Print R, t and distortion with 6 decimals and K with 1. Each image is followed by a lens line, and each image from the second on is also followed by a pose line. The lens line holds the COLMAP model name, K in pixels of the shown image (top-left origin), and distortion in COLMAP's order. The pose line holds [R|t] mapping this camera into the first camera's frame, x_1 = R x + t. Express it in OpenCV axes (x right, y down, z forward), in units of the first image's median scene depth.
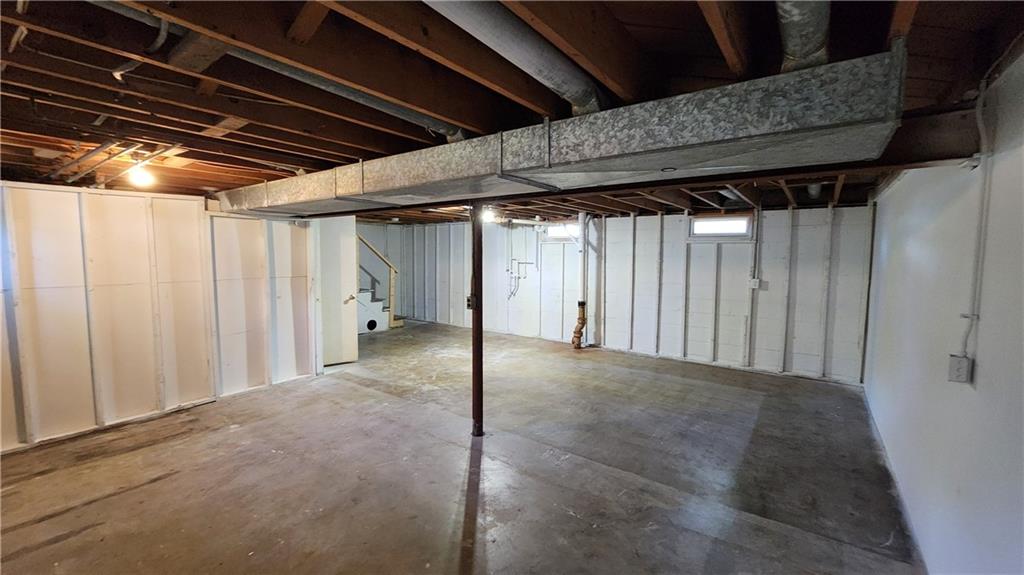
lens RADIAL K [[416.7, 0, 515.2], [0, 416.7, 285.8], [0, 0, 1]] dist [-0.001680, -0.000257]
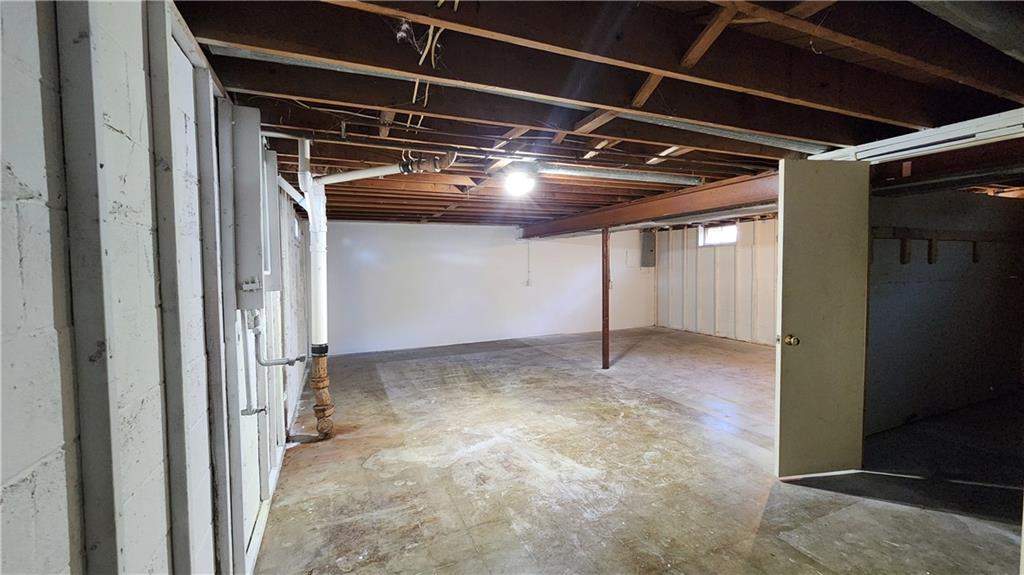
lens RADIAL K [[416.7, 0, 515.2], [0, 416.7, 285.8], [0, 0, 1]] dist [-0.001680, -0.000257]
pose [[-0.862025, -0.020039, 0.506469, -0.428322], [0.045776, 0.992057, 0.117165, -0.117379], [-0.504794, 0.124183, -0.854261, 1.804177]]
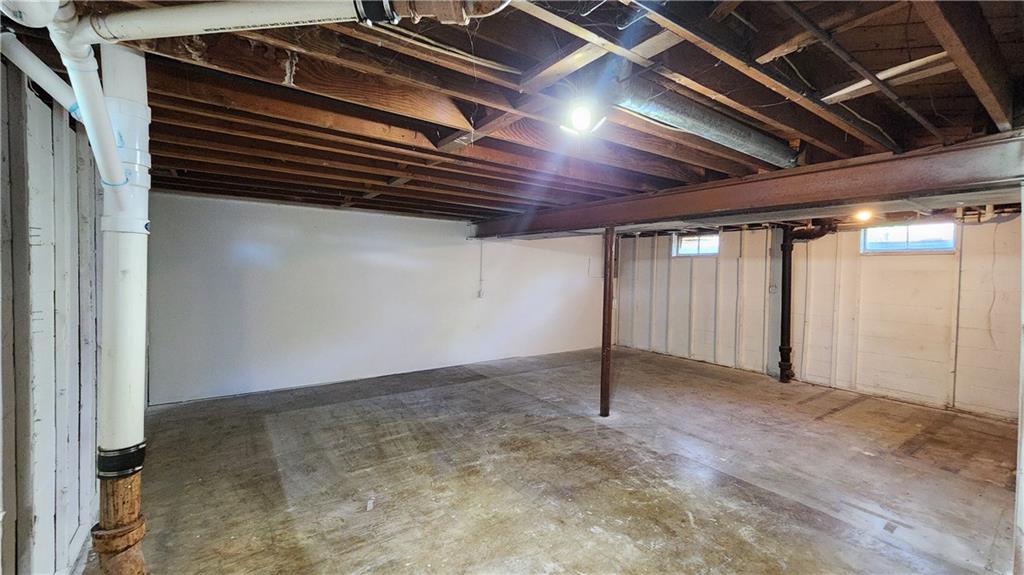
lens RADIAL K [[416.7, 0, 515.2], [0, 416.7, 285.8], [0, 0, 1]] dist [-0.001680, -0.000257]
pose [[-0.948963, -0.037634, 0.313135, -0.149666], [-0.003215, 0.993958, 0.109715, -0.103008], [-0.315372, 0.103108, -0.943350, 1.562723]]
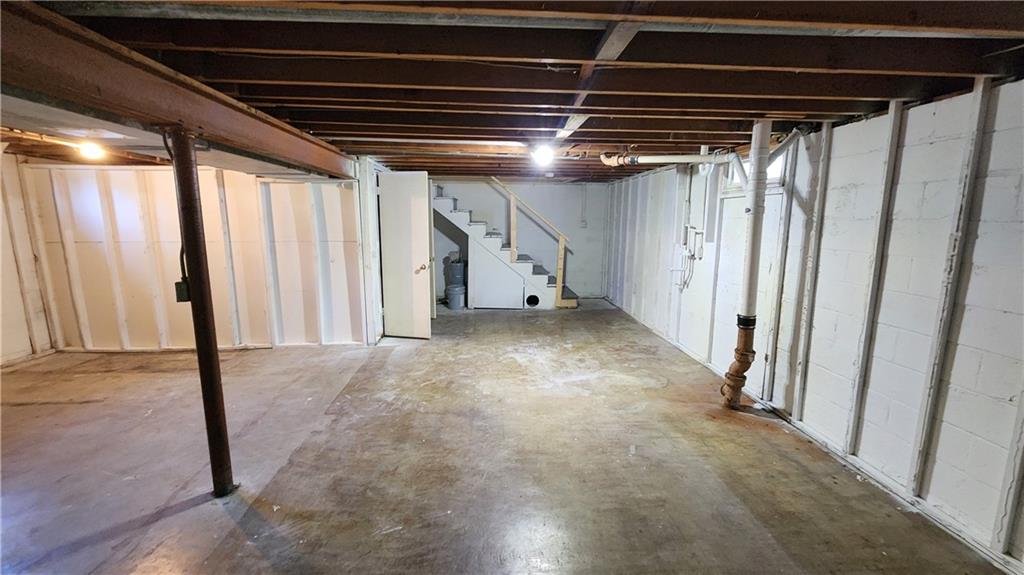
lens RADIAL K [[416.7, 0, 515.2], [0, 416.7, 285.8], [0, 0, 1]] dist [-0.001680, -0.000257]
pose [[0.644210, 0.118157, -0.755667, 0.475820], [-0.058899, 0.992725, 0.105012, -0.043828], [0.762578, -0.023142, 0.646483, 0.672013]]
